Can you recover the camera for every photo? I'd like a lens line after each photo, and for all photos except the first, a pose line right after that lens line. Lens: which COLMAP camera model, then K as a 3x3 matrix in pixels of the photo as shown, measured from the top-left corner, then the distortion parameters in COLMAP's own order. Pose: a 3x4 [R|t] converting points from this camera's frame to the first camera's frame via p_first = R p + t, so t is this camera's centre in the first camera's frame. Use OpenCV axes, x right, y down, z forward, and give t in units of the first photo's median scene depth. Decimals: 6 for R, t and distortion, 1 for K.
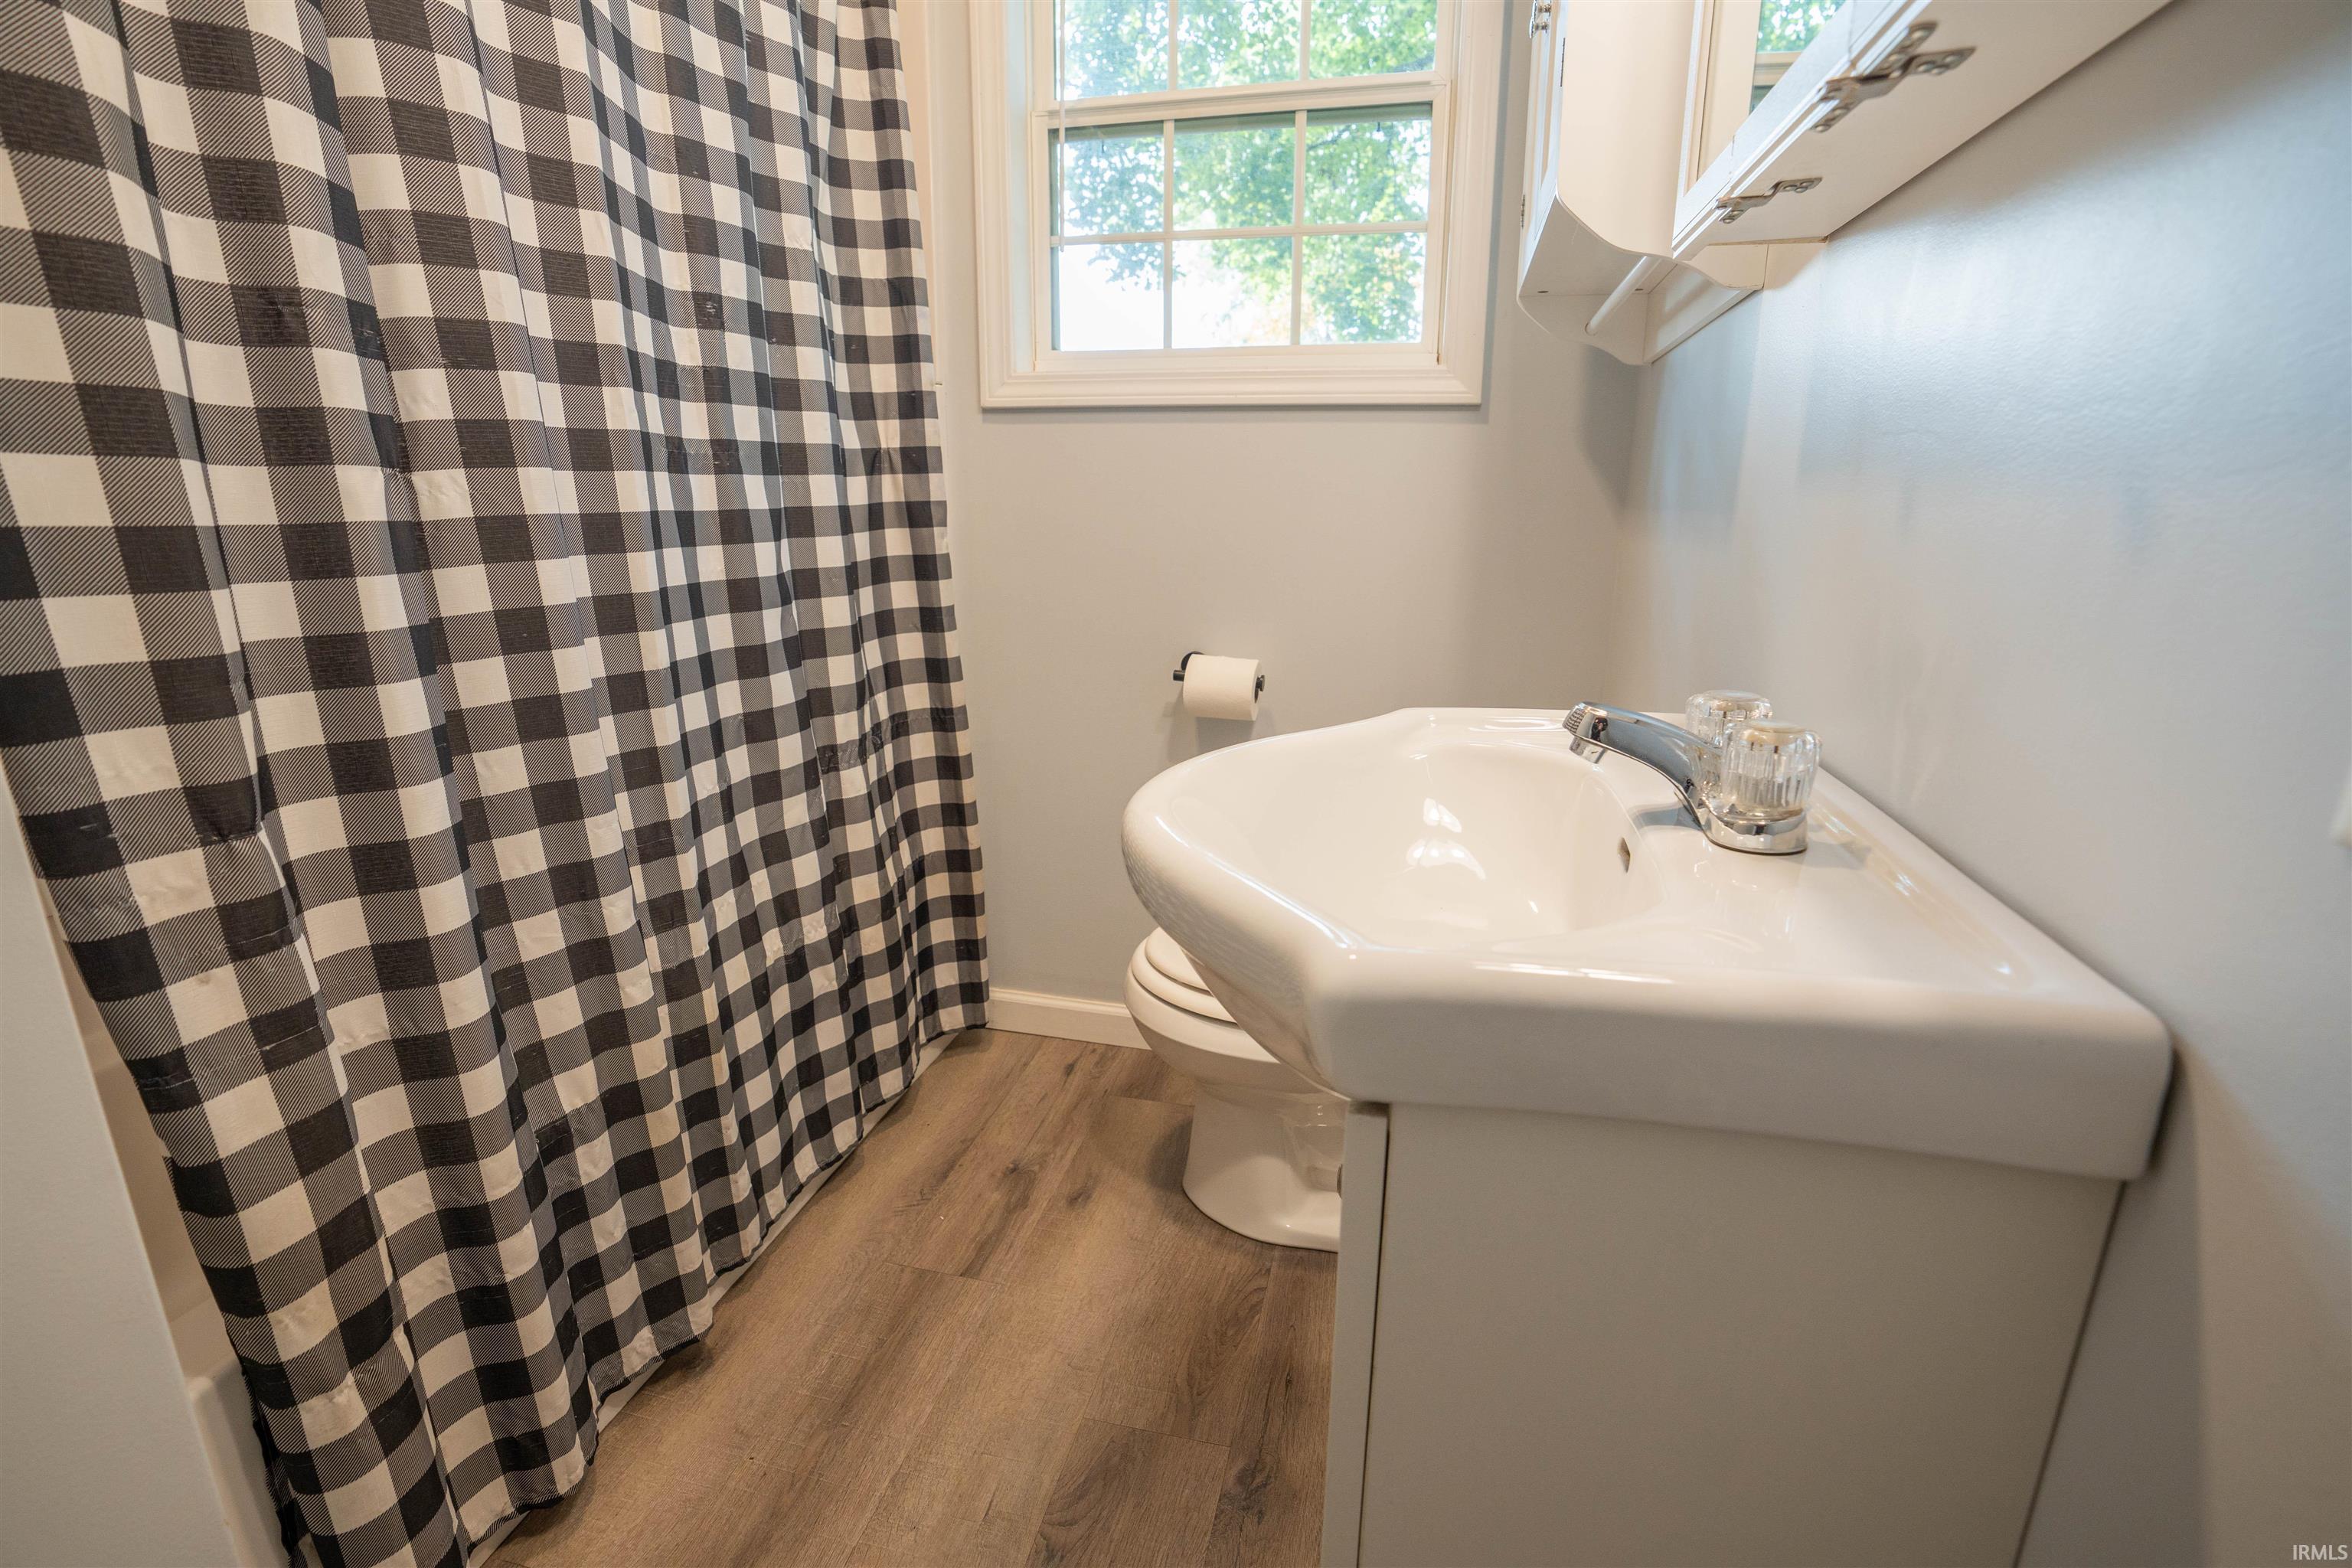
lens RADIAL K [[1086.5, 0, 1186.7], [0, 1086.5, 786.8], [0, 0, 1]] dist [-0.074939, 0.030523]
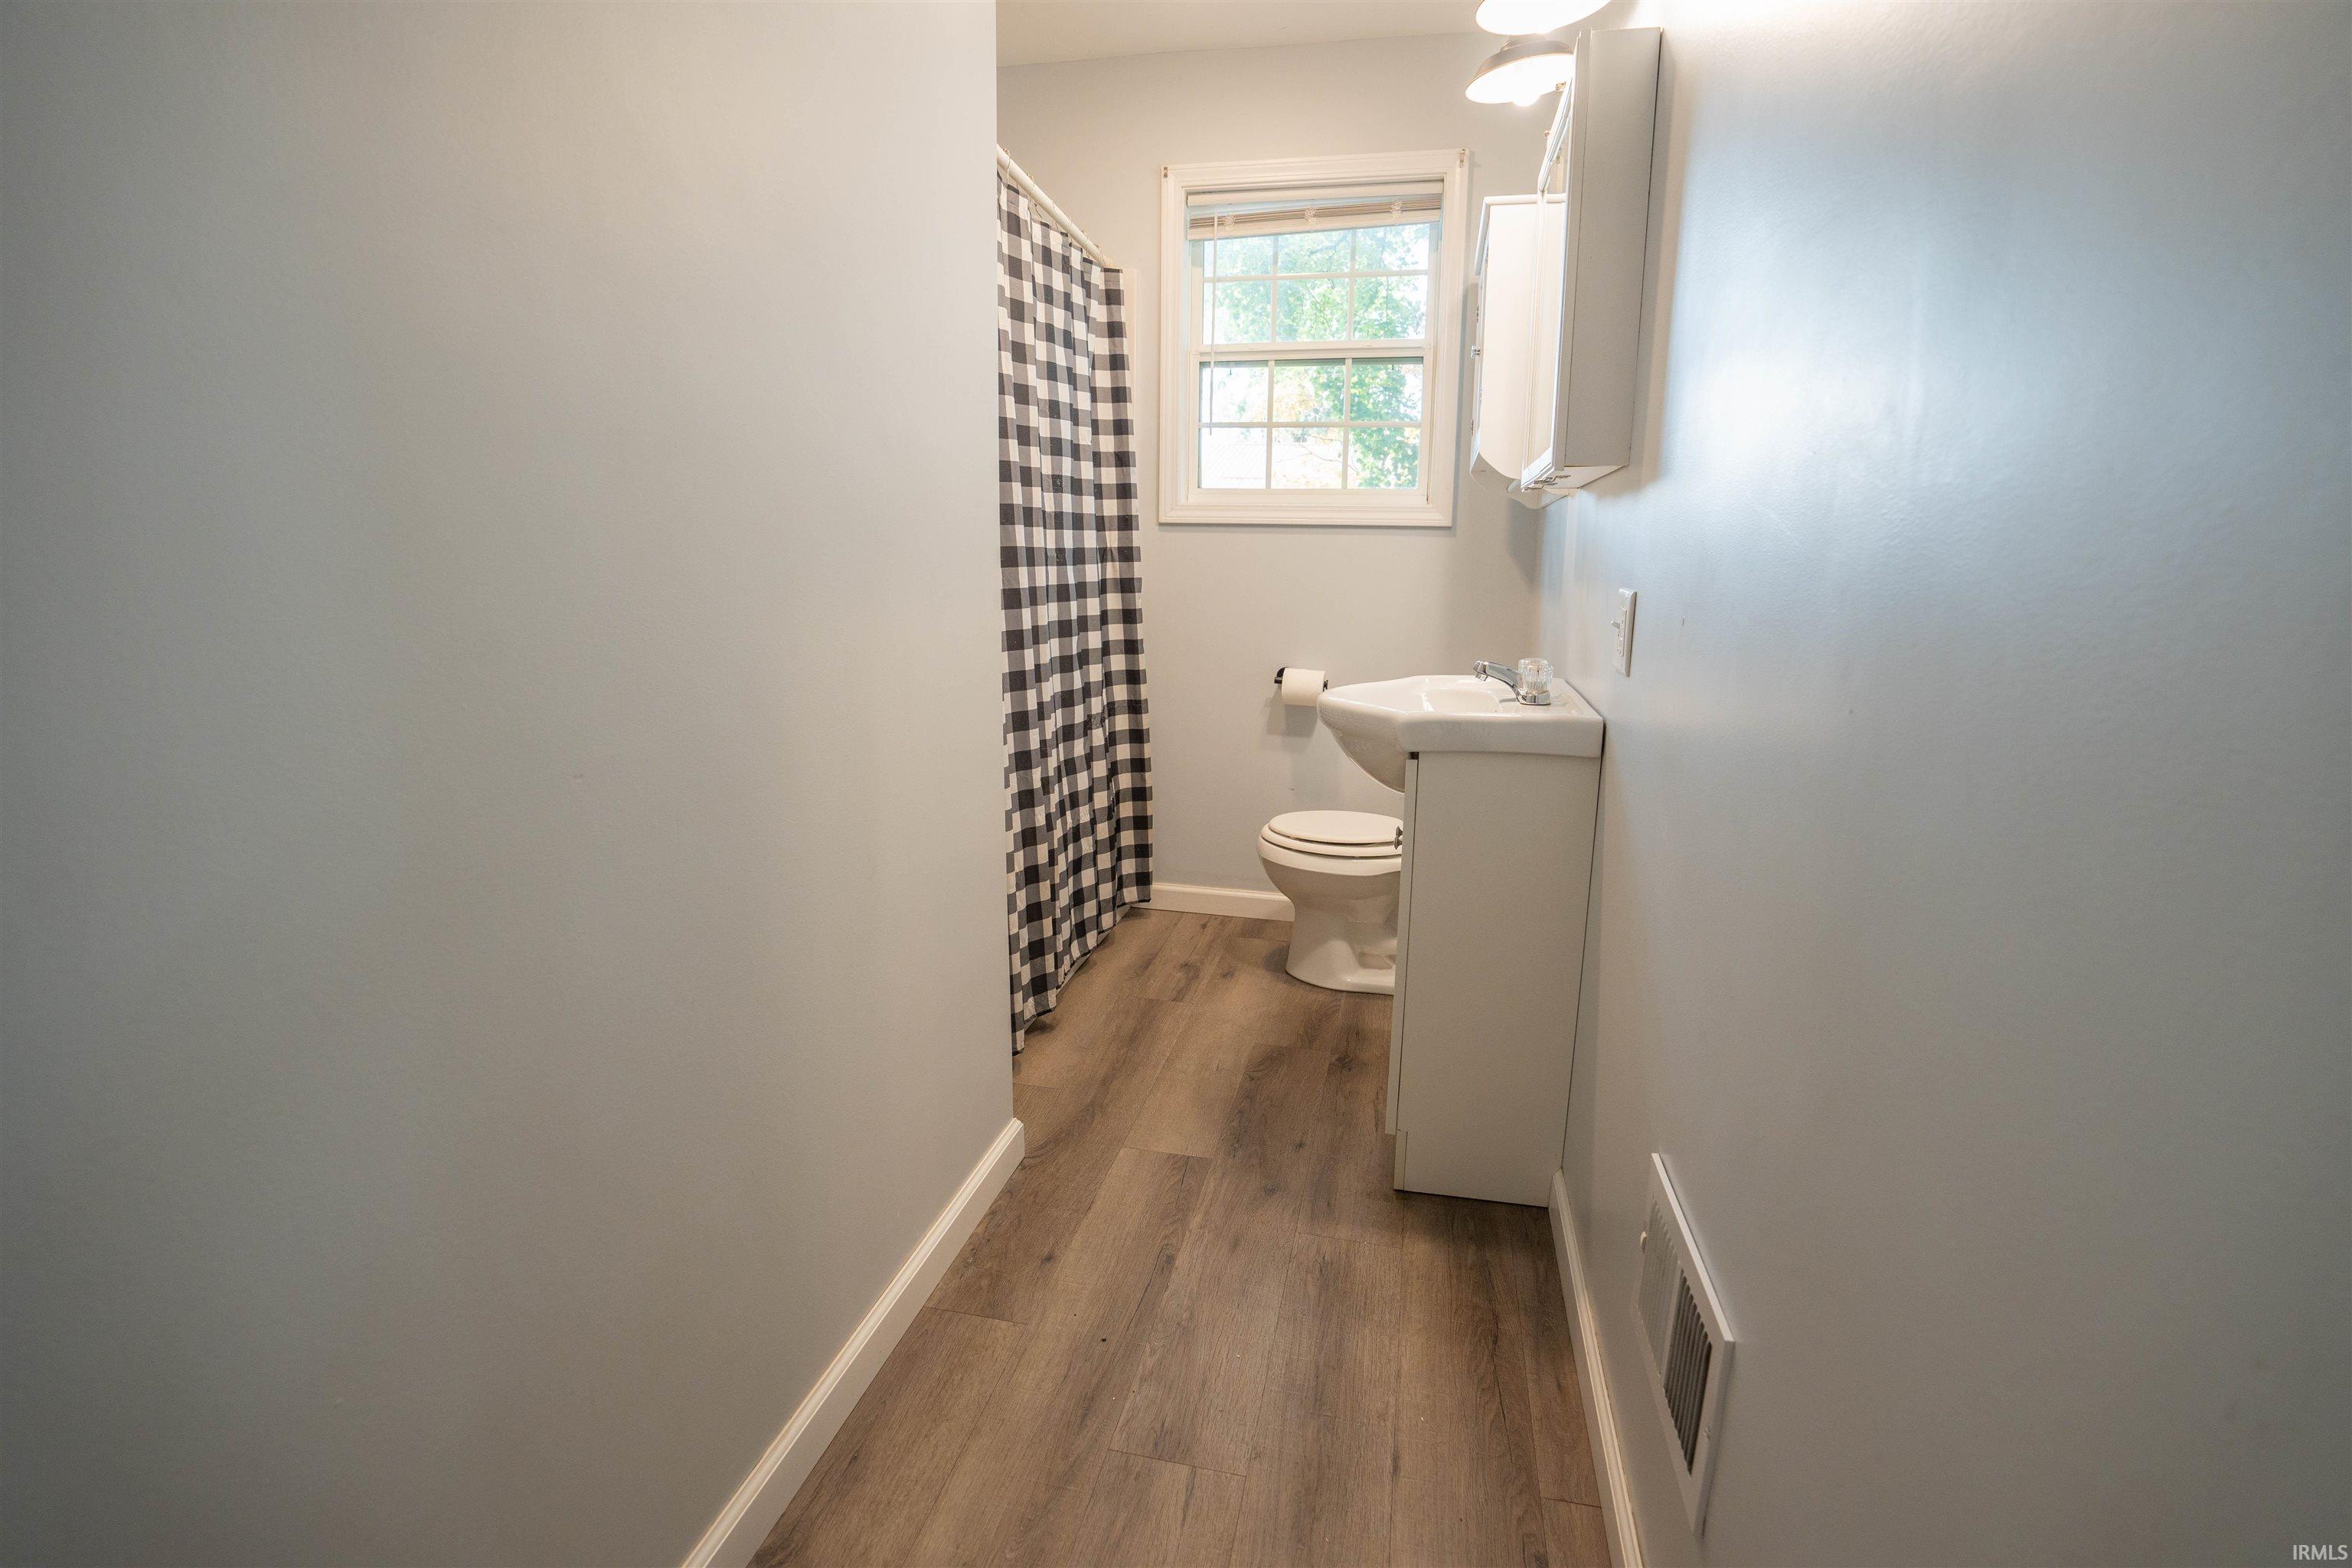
lens RADIAL K [[1086.5, 0, 1186.7], [0, 1086.5, 786.8], [0, 0, 1]] dist [-0.074939, 0.030523]
pose [[0.999969, 0.001232, 0.007747, -0.173060], [-0.000833, 0.998686, -0.051232, 0.161821], [-0.007800, 0.051224, 0.998657, -0.736158]]
